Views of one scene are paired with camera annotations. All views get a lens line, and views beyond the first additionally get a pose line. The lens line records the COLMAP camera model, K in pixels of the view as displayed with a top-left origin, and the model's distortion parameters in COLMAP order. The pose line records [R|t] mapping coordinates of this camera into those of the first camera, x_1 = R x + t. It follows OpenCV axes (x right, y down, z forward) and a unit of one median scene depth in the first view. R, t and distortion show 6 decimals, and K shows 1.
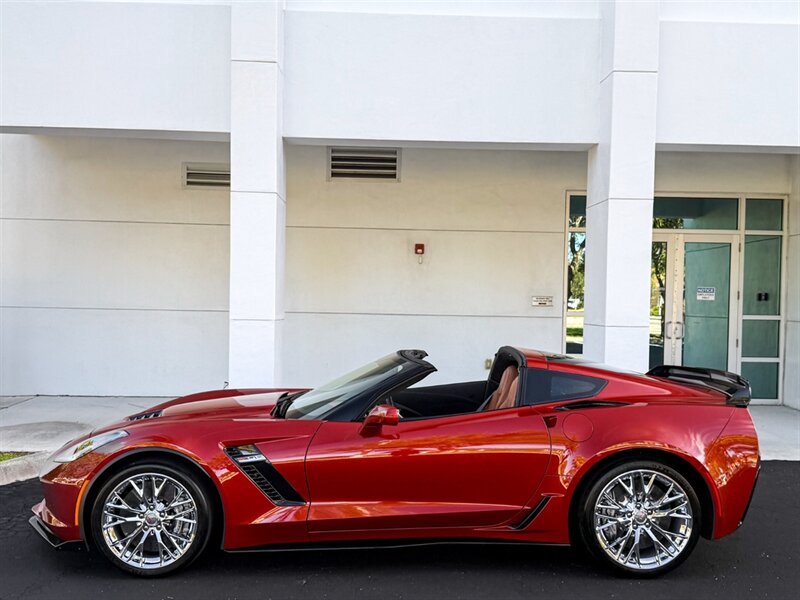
lens RADIAL K [[860.2, 0, 423.2], [0, 860.2, 329.7], [0, 0, 1]] dist [0.091972, -0.021004]
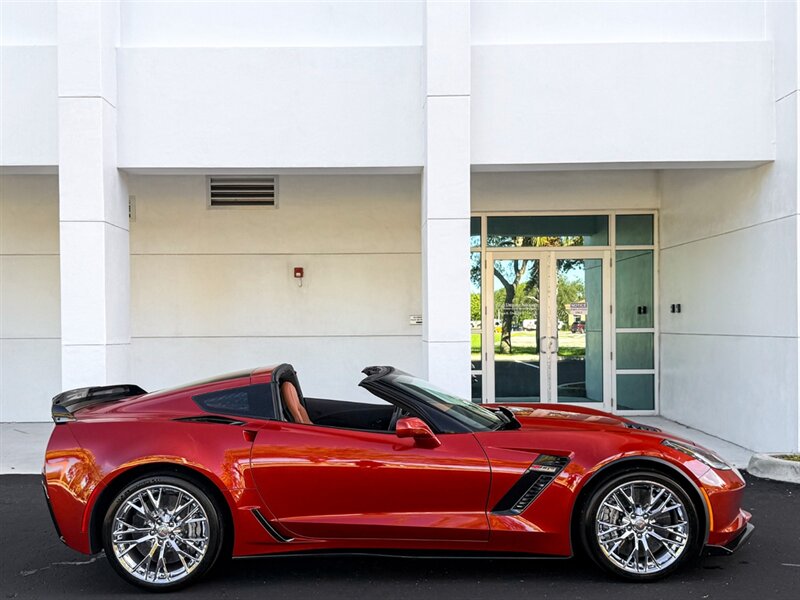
lens RADIAL K [[819.9, 0, 384.0], [0, 819.9, 335.6], [0, 0, 1]] dist [0.193434, -0.401674]
pose [[0.998672, -0.024199, -0.045481, 0.140857], [0.023478, 0.999591, -0.016309, 0.001212], [0.045857, 0.015220, 0.998832, 0.013357]]
